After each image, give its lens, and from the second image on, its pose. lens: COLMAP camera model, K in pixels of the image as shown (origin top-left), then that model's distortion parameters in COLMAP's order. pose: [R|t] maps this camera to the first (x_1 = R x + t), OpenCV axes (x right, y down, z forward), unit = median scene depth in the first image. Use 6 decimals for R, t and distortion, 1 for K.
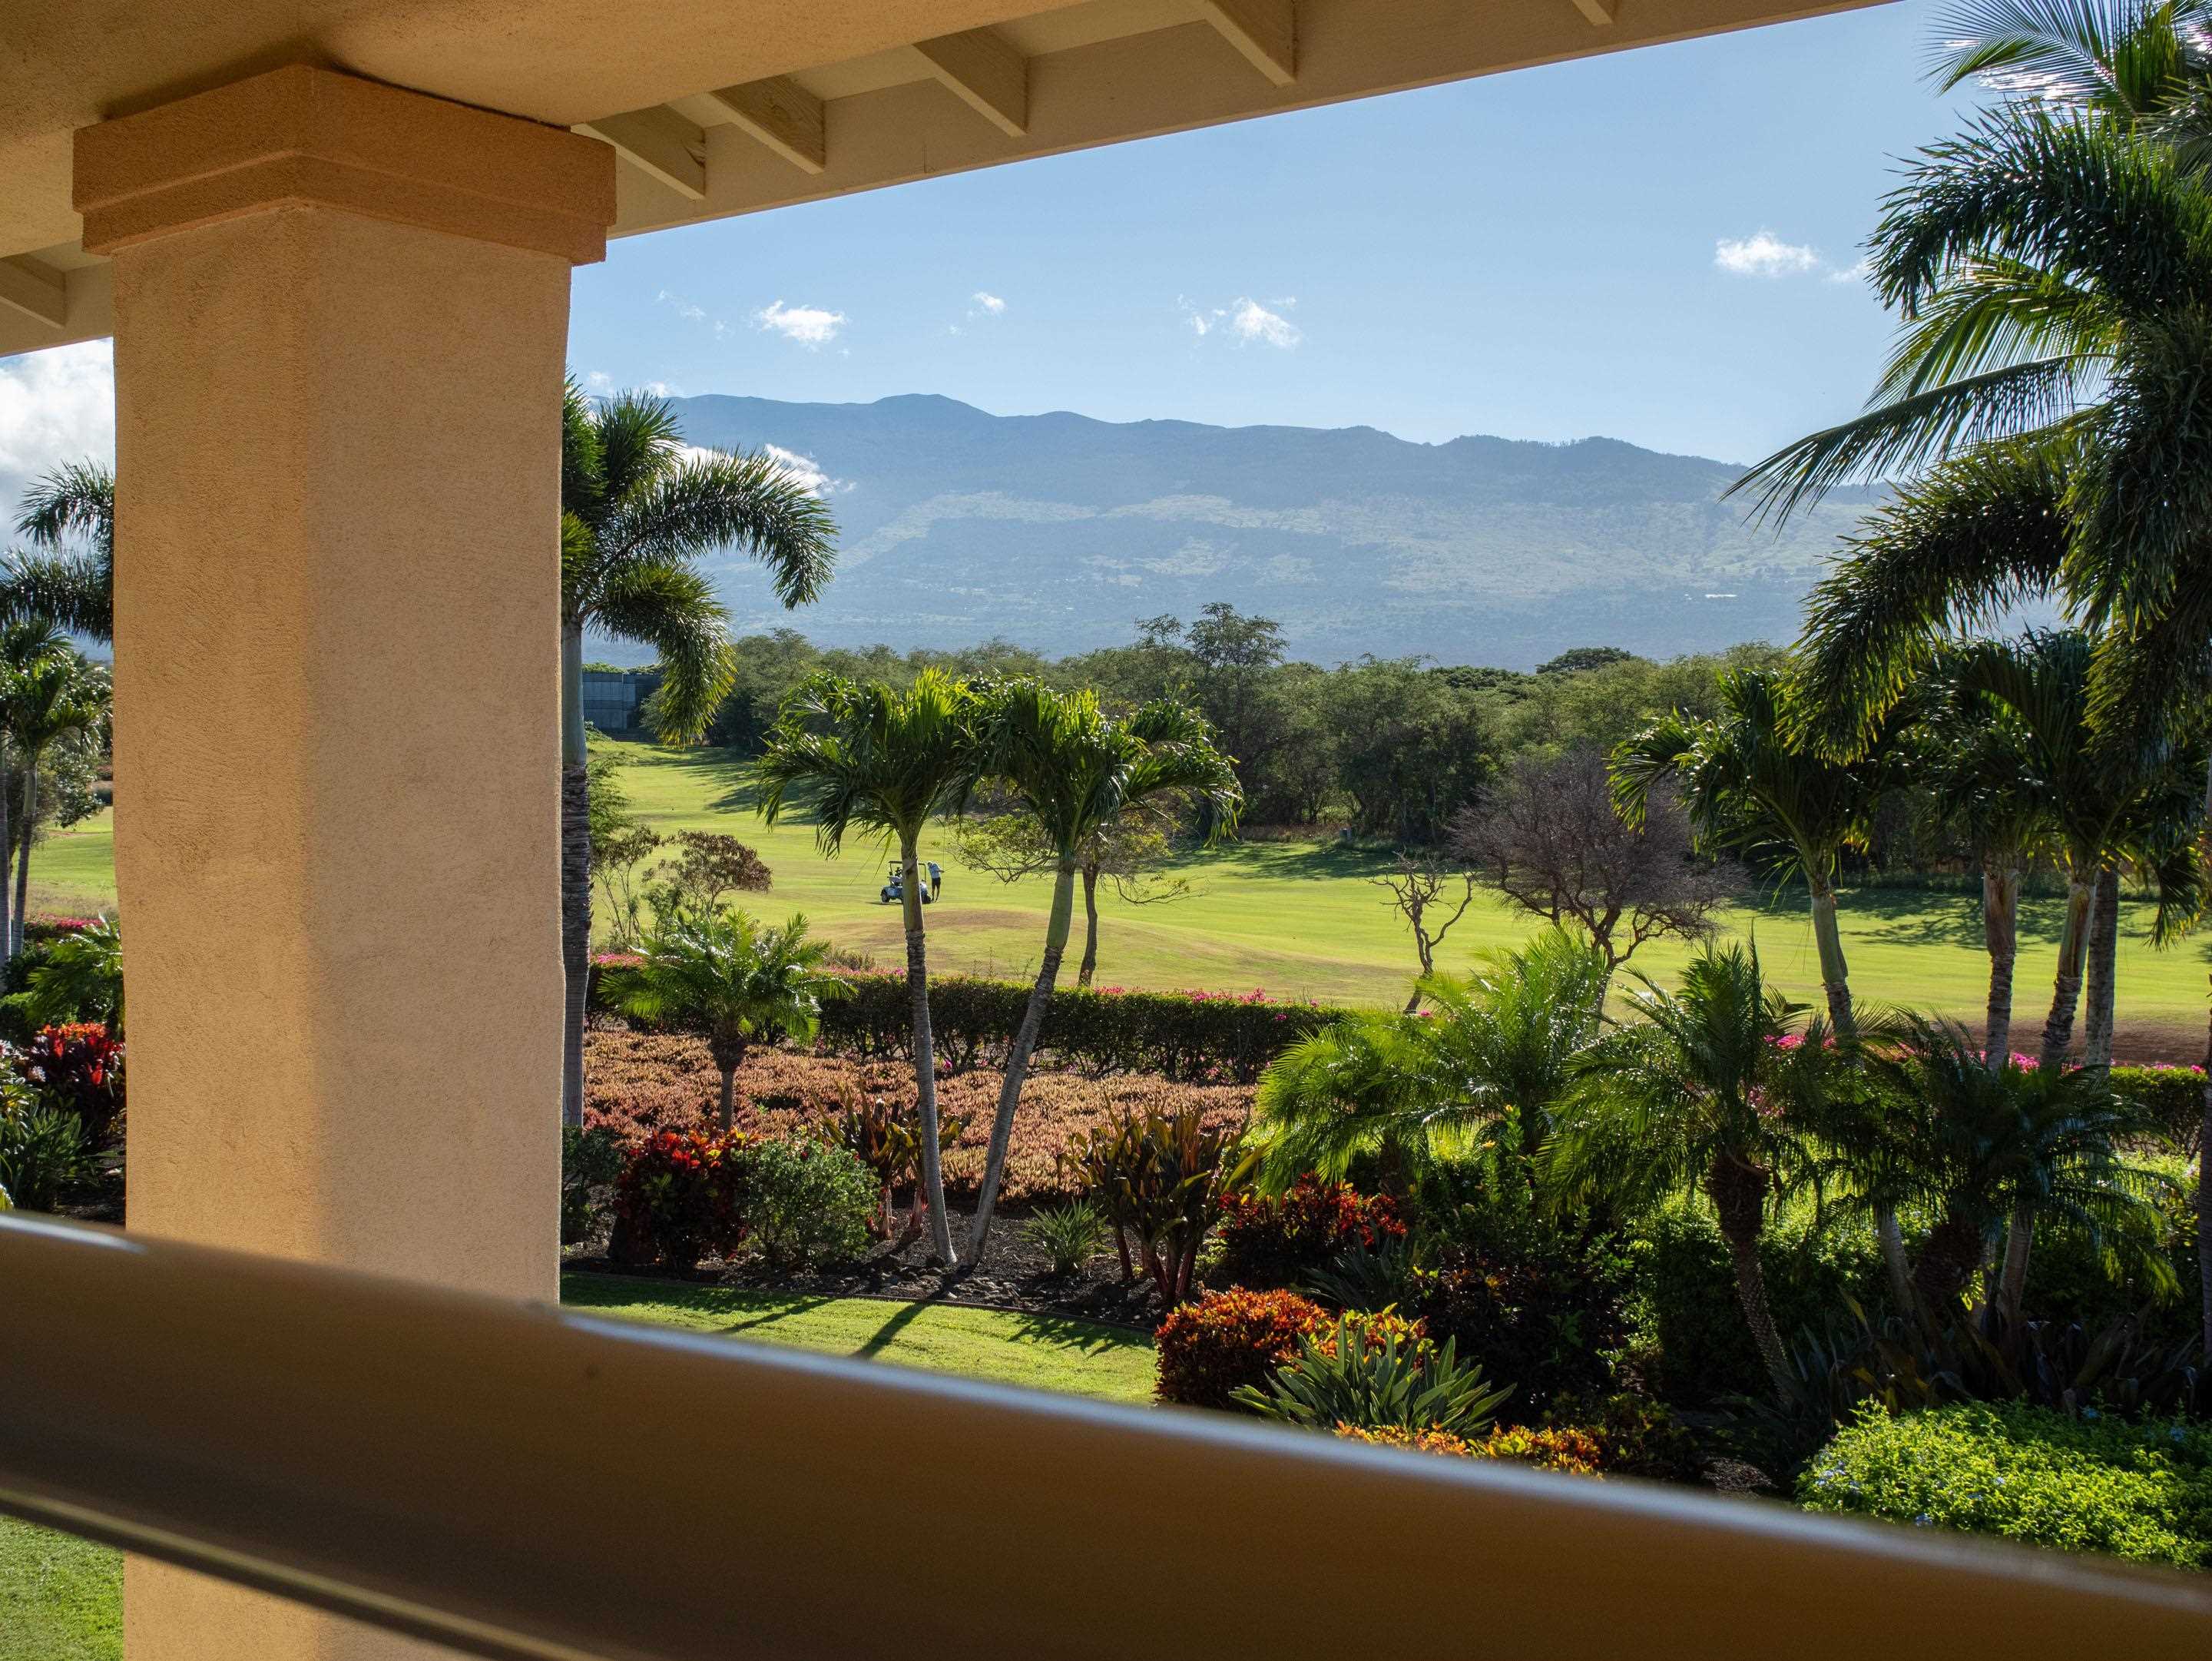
lens RADIAL K [[2961.8, 0, 1096.7], [0, 2961.8, 831.8], [0, 0, 1]] dist [-0.018531, 0.000000]
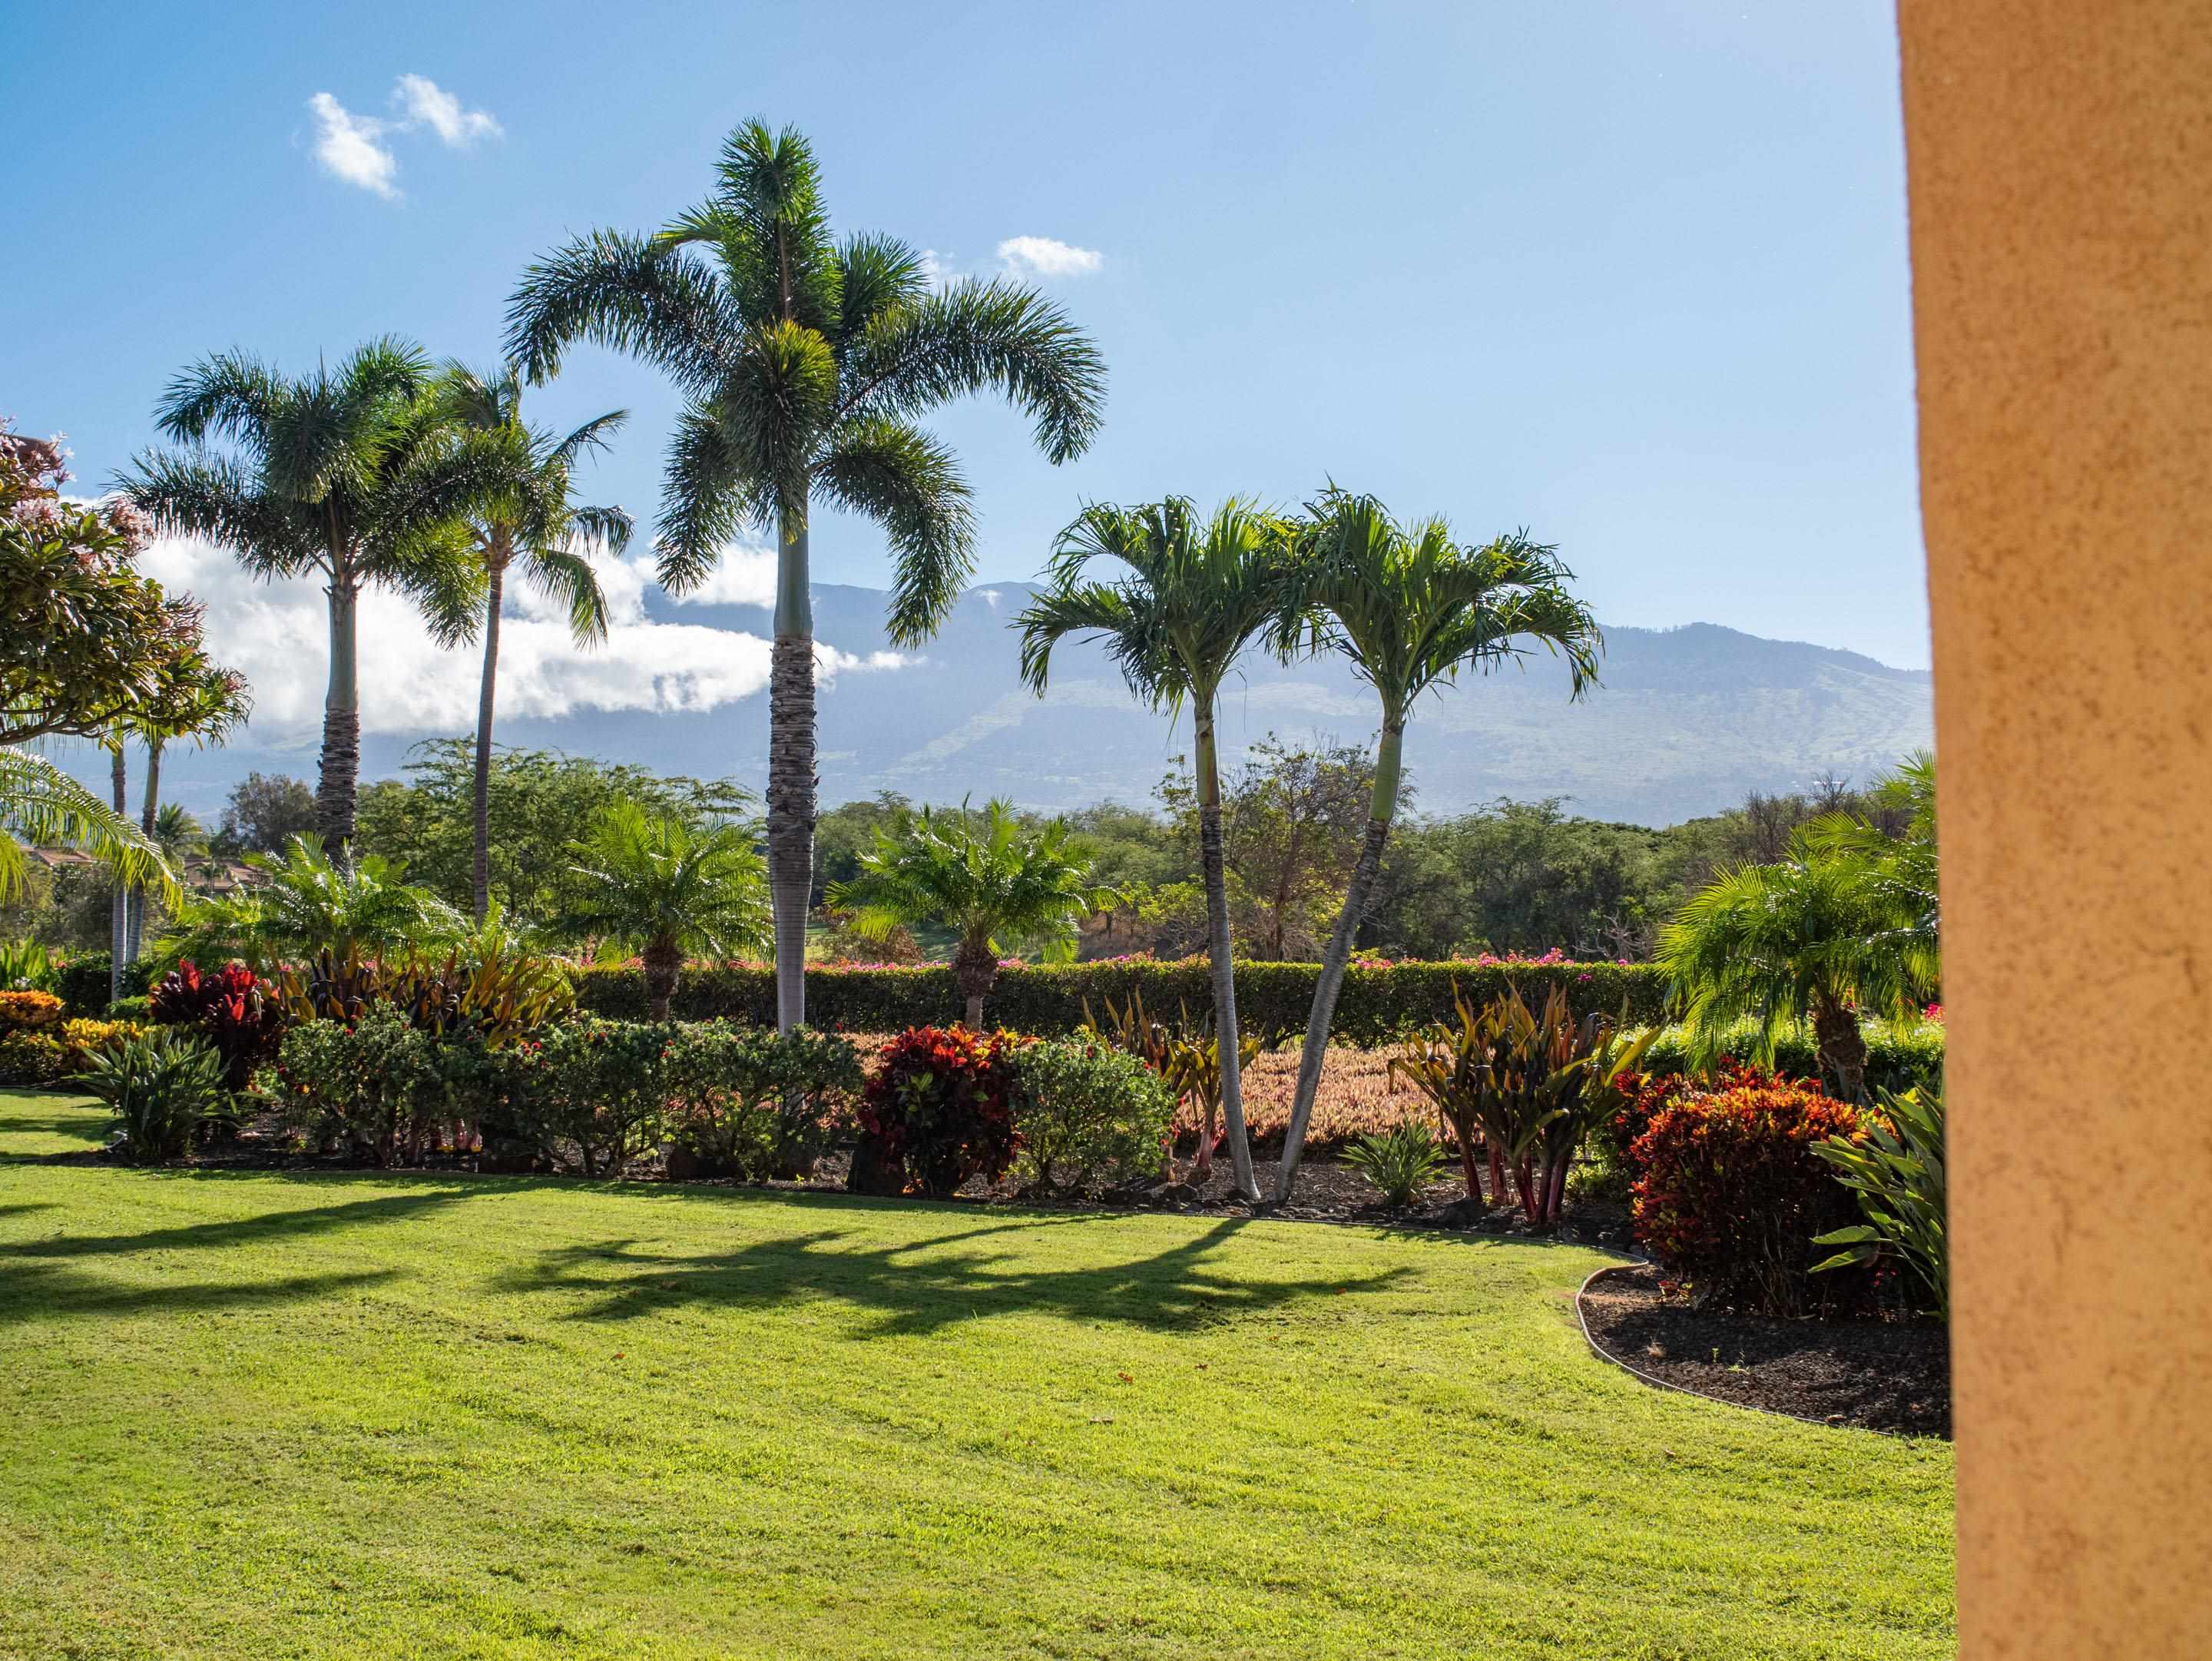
lens RADIAL K [[2961.8, 0, 1116.7], [0, 2961.8, 831.2], [0, 0, 1]] dist [-0.018531, 0.000000]
pose [[0.999842, 0.002304, -0.017627, -0.065969], [-0.003638, 0.997096, -0.076065, 0.094653], [0.017400, 0.076117, 0.996947, 0.138463]]
